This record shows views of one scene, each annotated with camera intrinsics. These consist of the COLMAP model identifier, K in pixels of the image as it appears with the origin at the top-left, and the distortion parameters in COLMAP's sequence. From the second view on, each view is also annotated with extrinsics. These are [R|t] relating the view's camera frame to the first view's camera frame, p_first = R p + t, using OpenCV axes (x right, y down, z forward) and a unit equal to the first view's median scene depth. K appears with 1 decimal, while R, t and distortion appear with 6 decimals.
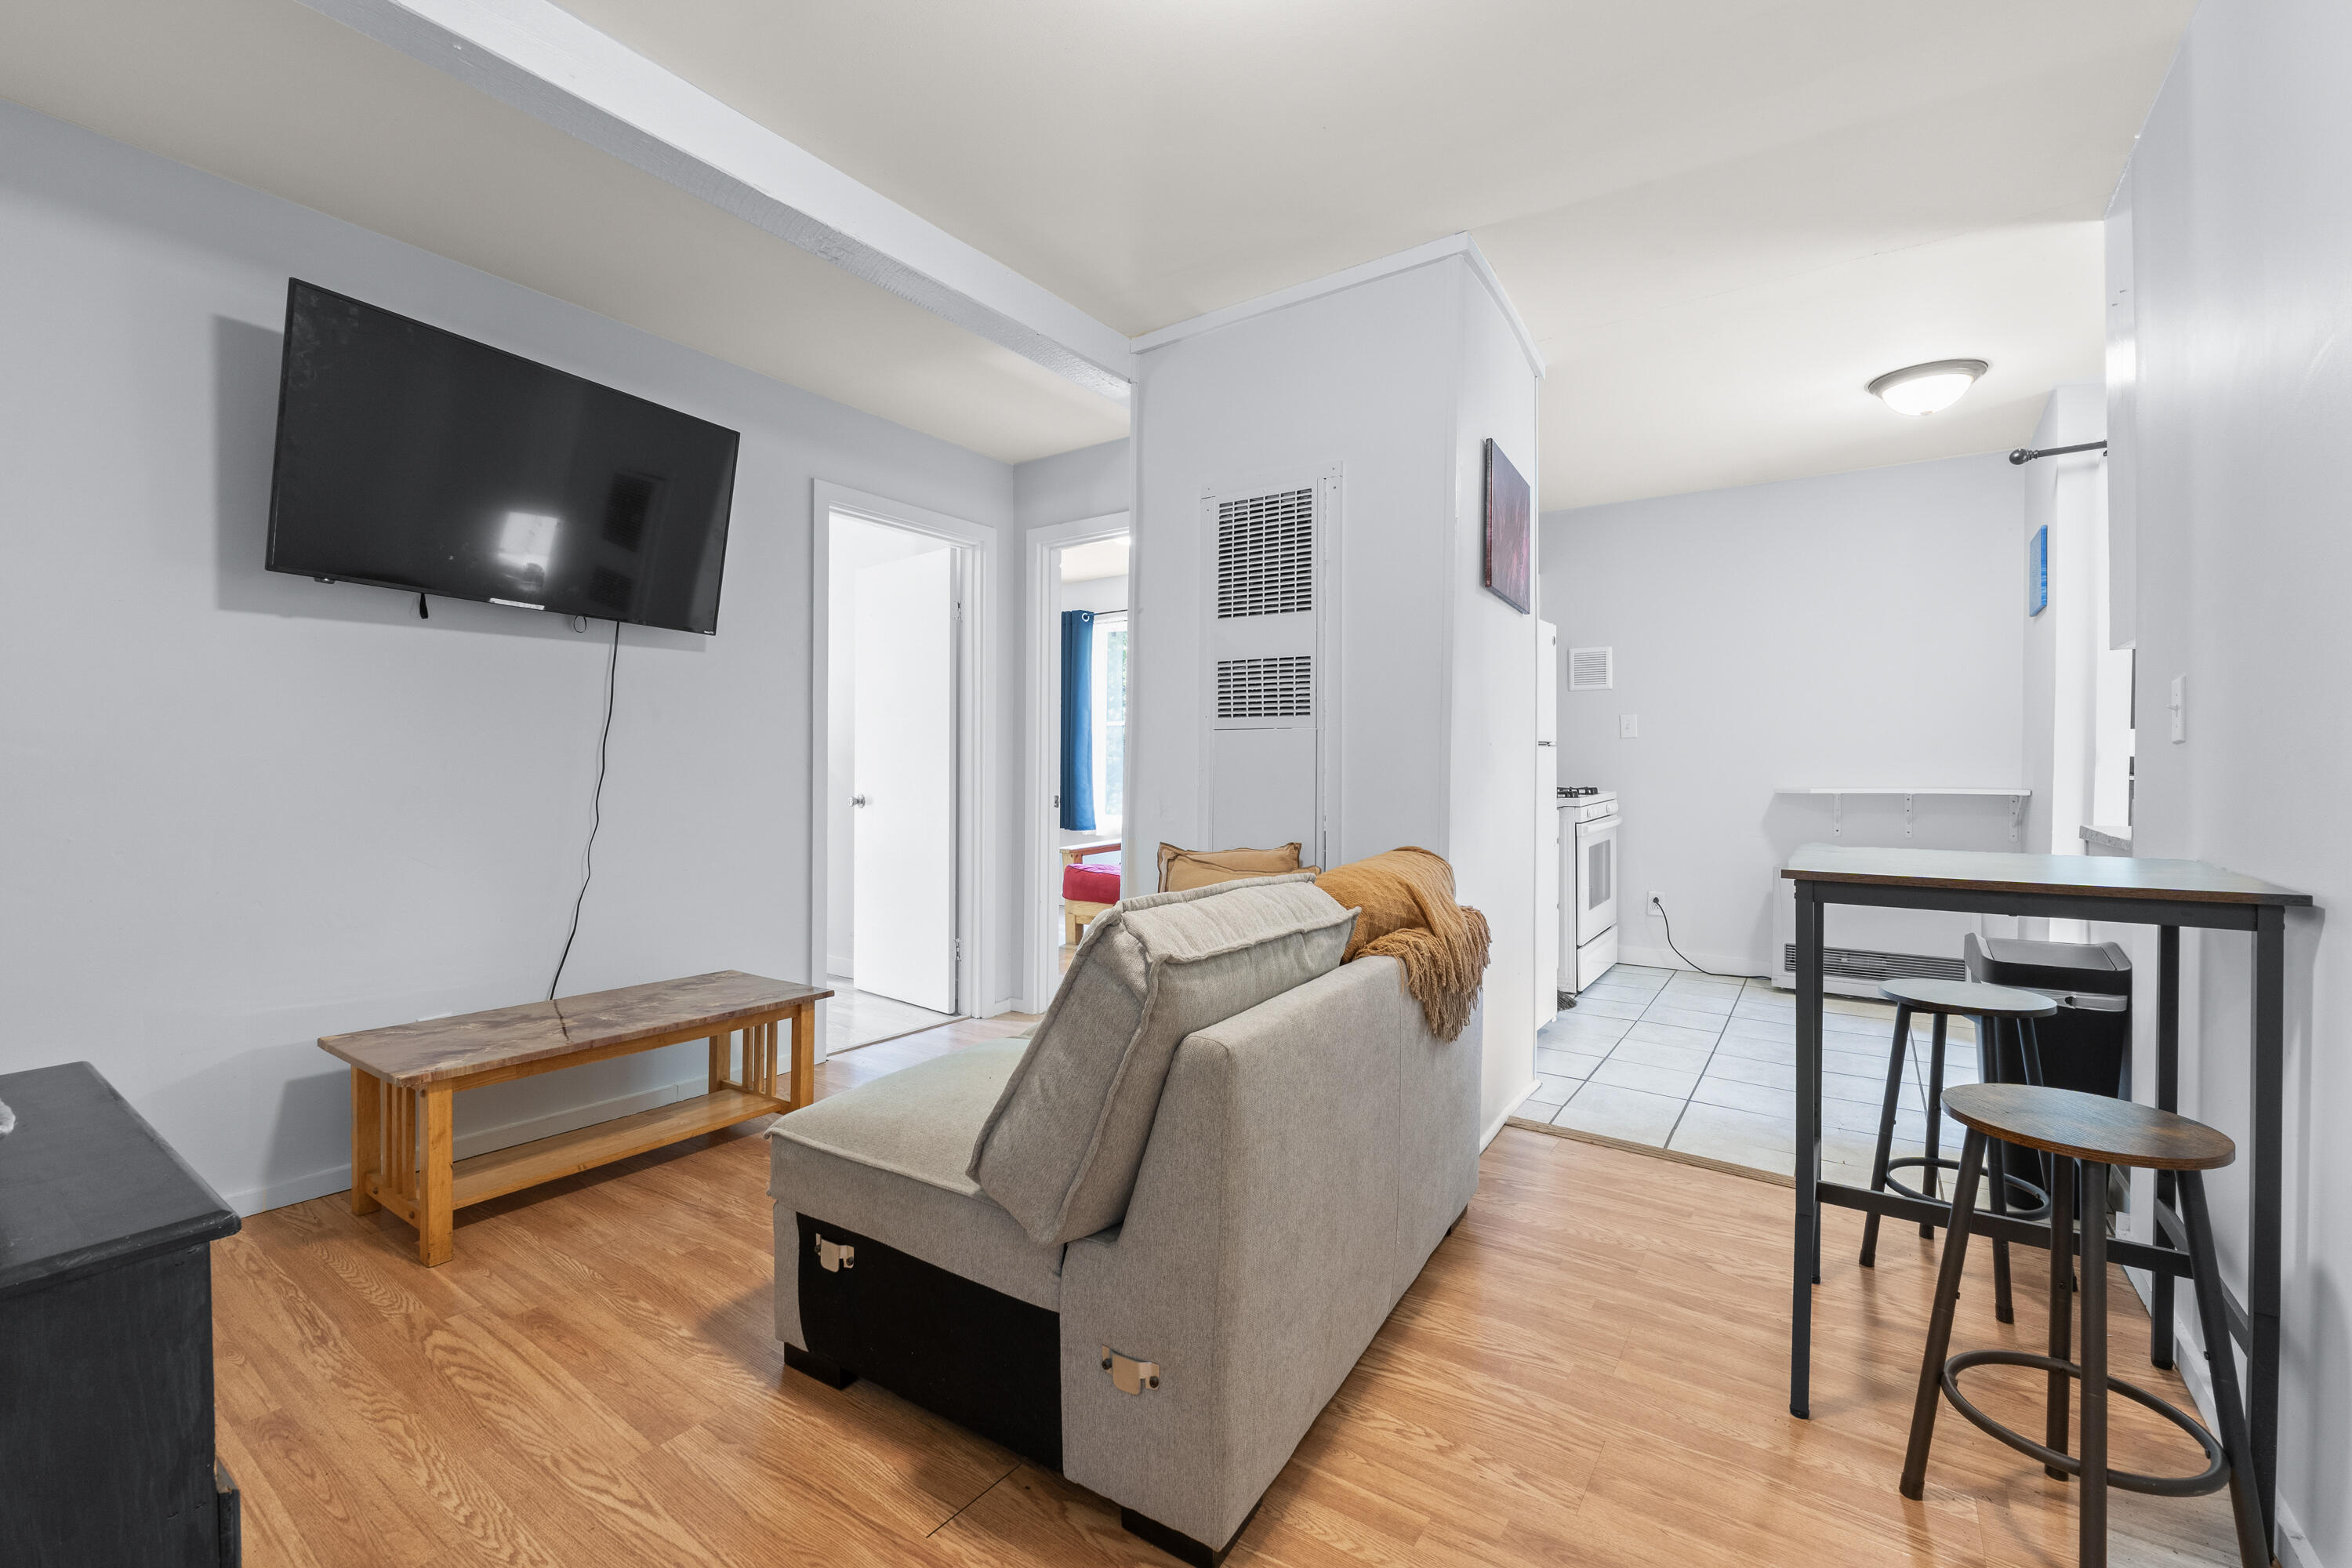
lens RADIAL K [[998.4, 0, 1166.6], [0, 998.4, 783.4], [0, 0, 1]] dist [-0.007174, -0.000907]
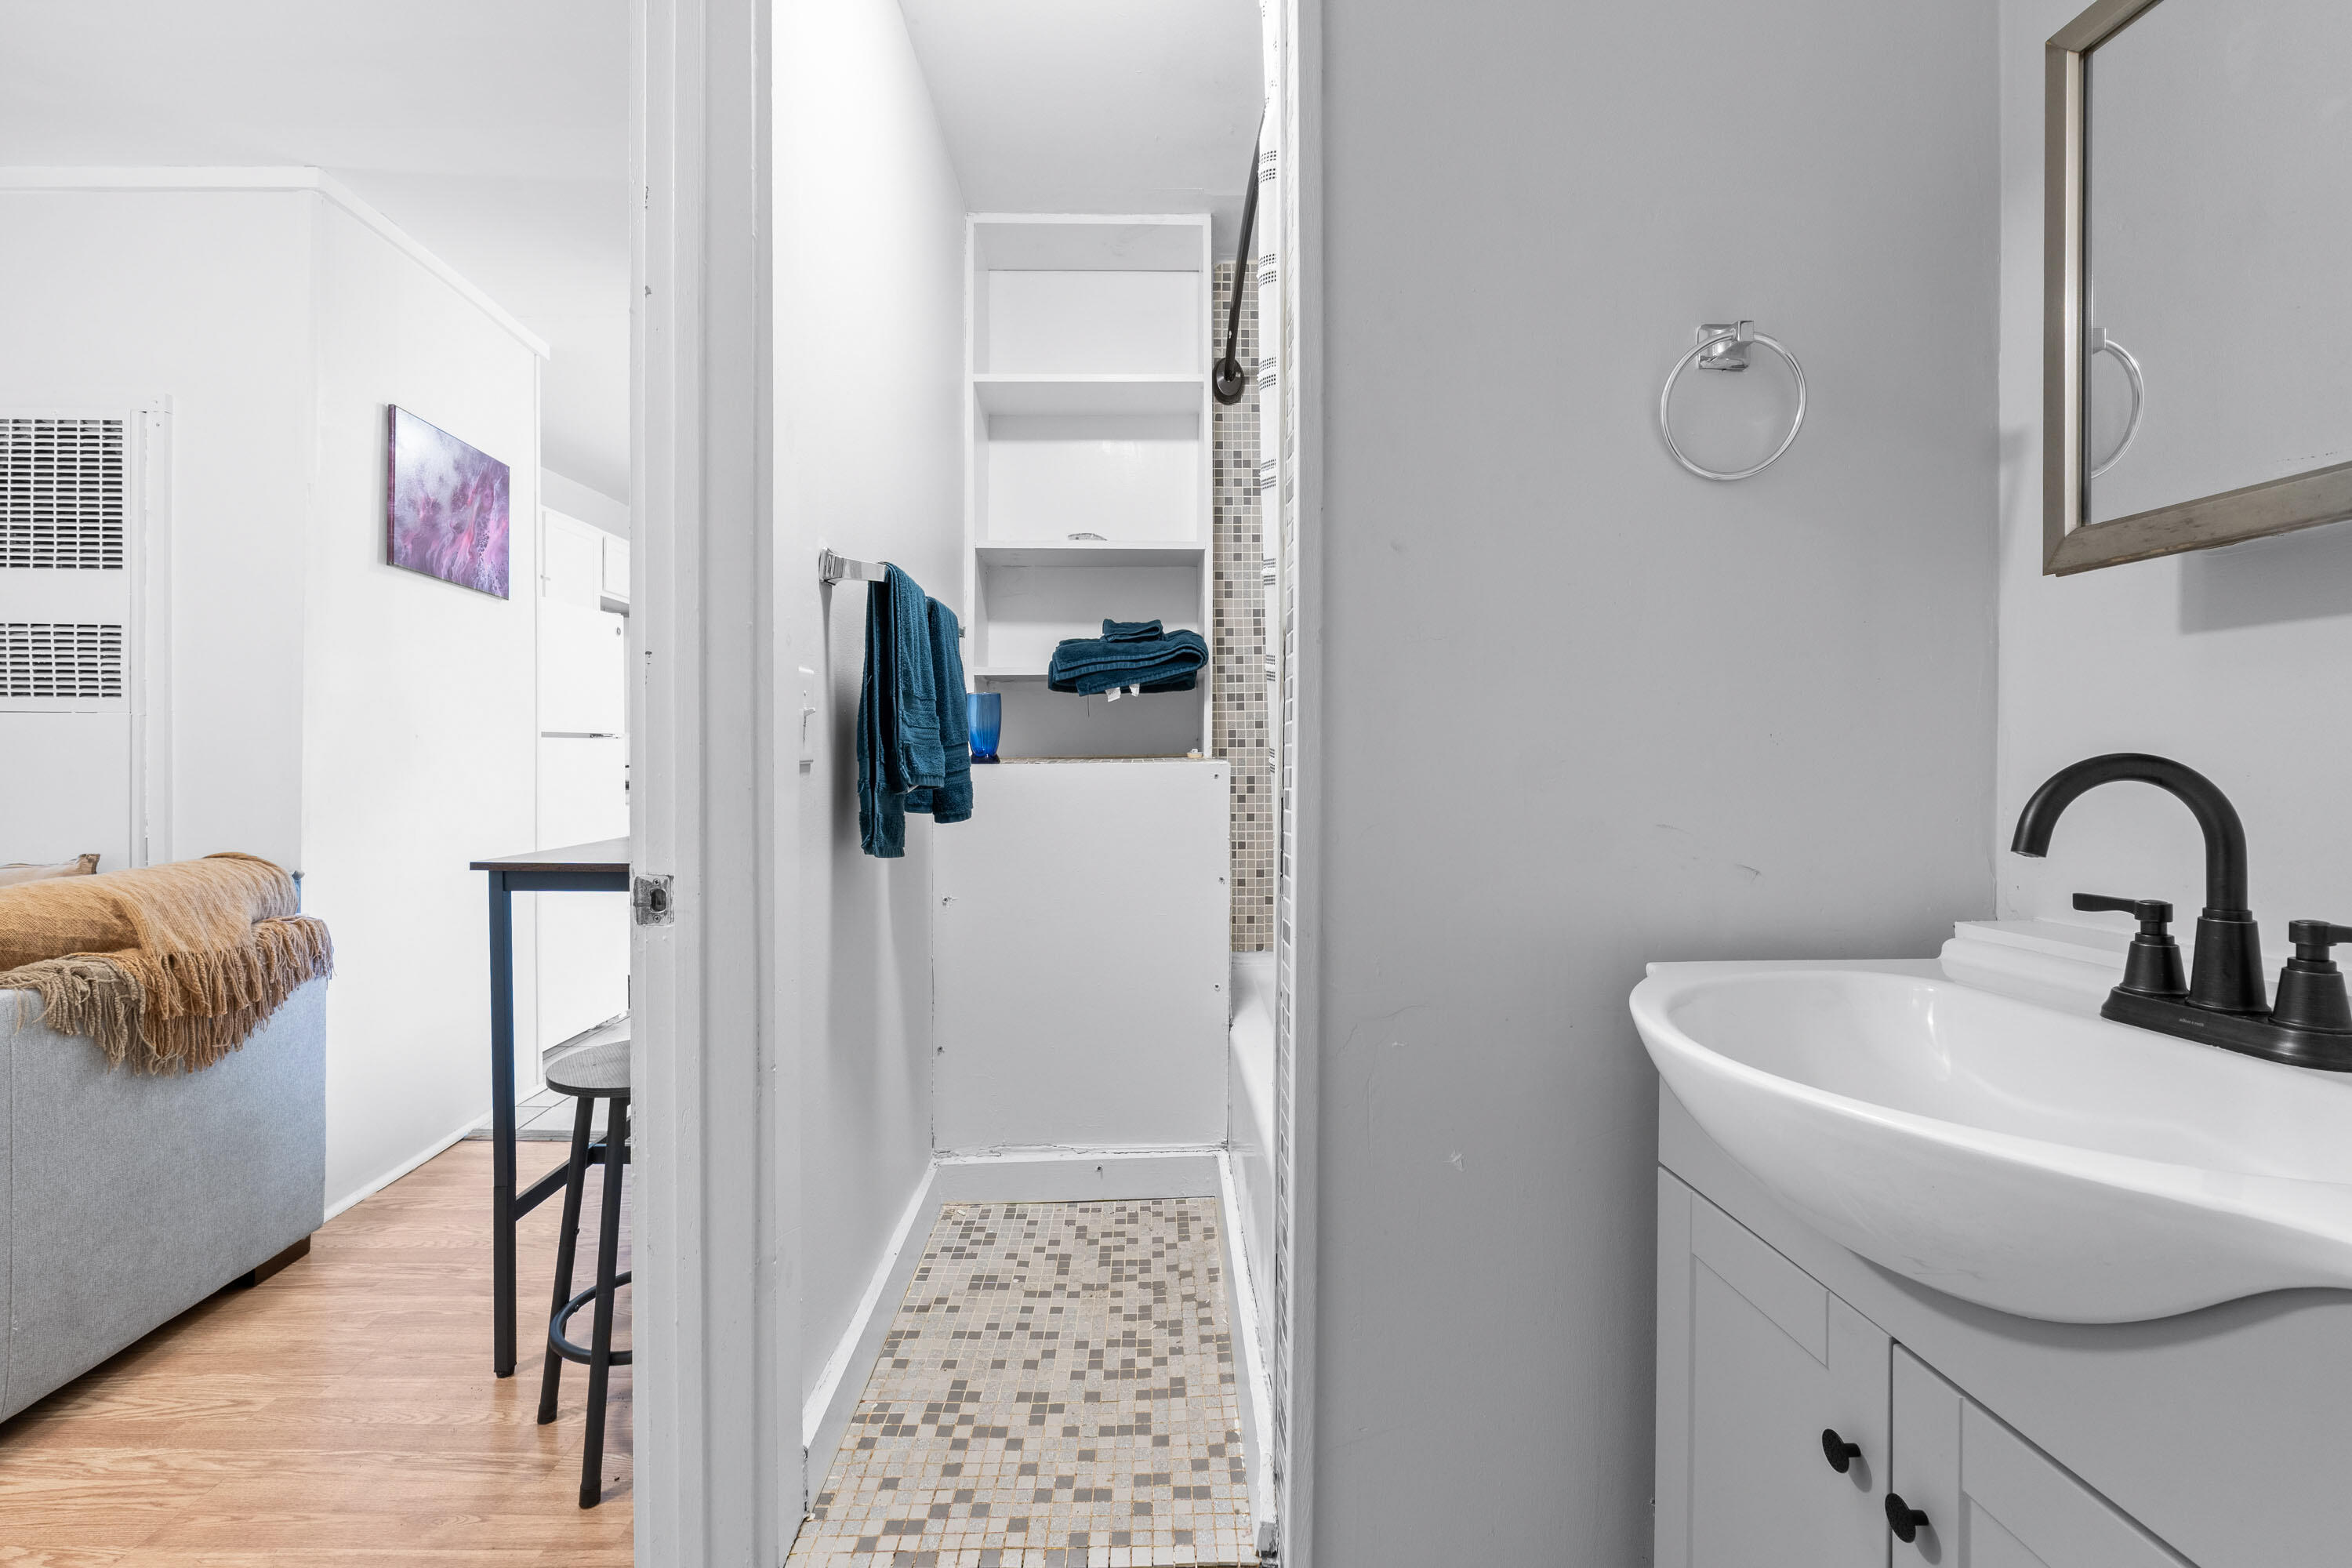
lens RADIAL K [[998.4, 0, 1164.4], [0, 998.4, 776.4], [0, 0, 1]] dist [-0.007174, -0.000907]
pose [[0.800313, -0.007398, 0.599537, 0.353328], [0.005419, 0.999972, 0.005104, -0.002832], [-0.599558, -0.000836, 0.800331, -0.168677]]
